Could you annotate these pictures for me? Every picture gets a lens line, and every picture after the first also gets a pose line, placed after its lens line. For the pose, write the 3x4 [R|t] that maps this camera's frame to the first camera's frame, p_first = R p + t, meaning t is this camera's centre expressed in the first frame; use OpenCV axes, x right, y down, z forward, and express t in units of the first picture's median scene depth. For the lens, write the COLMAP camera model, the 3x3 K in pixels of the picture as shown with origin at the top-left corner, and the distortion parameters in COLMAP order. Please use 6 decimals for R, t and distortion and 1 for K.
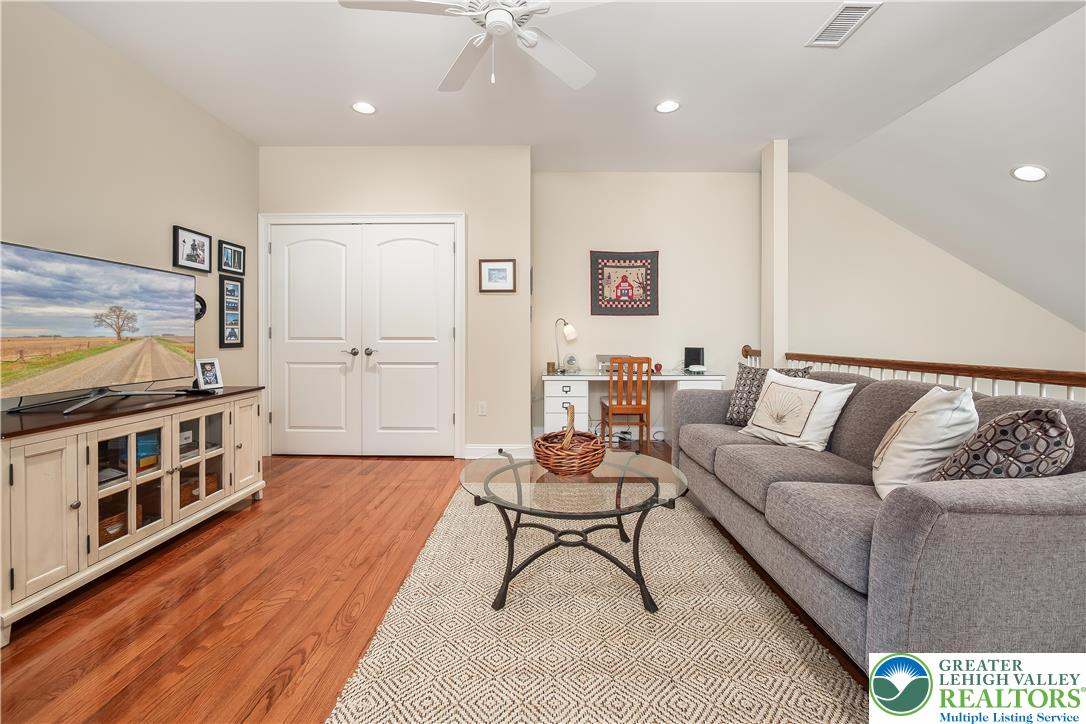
lens RADIAL K [[461.3, 0, 536.5], [0, 461.3, 344.7], [0, 0, 1]] dist [-0.008002, 0.001464]
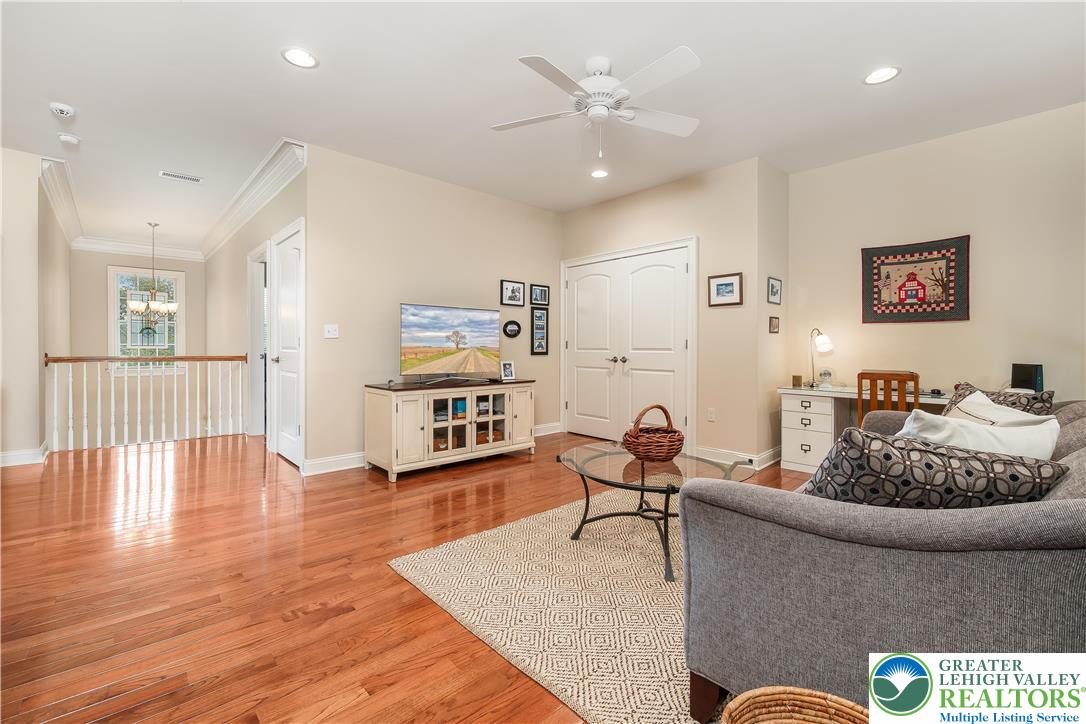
lens RADIAL K [[461.3, 0, 539.8], [0, 461.3, 352.0], [0, 0, 1]] dist [-0.008002, 0.001464]
pose [[0.688304, 0.009493, -0.725360, 0.416565], [-0.015030, 0.999886, -0.001176, -0.000796], [0.725267, 0.011712, 0.688369, -0.029699]]
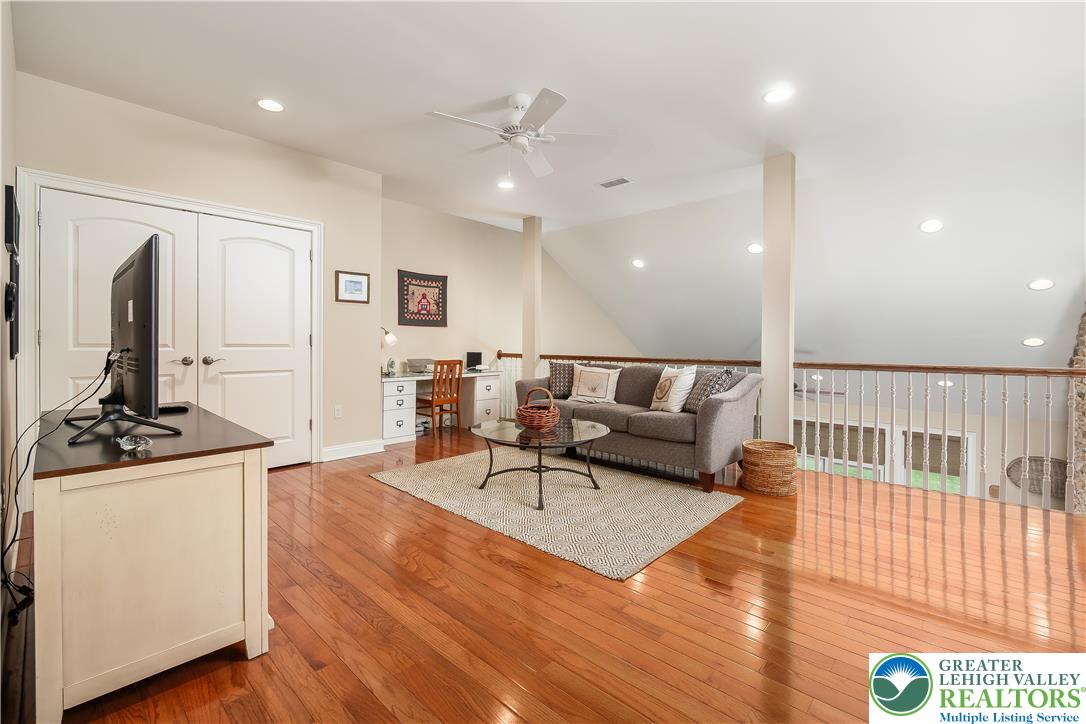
lens RADIAL K [[461.3, 0, 544.1], [0, 461.3, 353.3], [0, 0, 1]] dist [-0.008002, 0.001464]
pose [[0.677807, -0.011657, 0.735147, -0.618910], [0.006430, 0.999930, 0.009927, -0.003218], [-0.735211, -0.002002, 0.677835, -0.064808]]
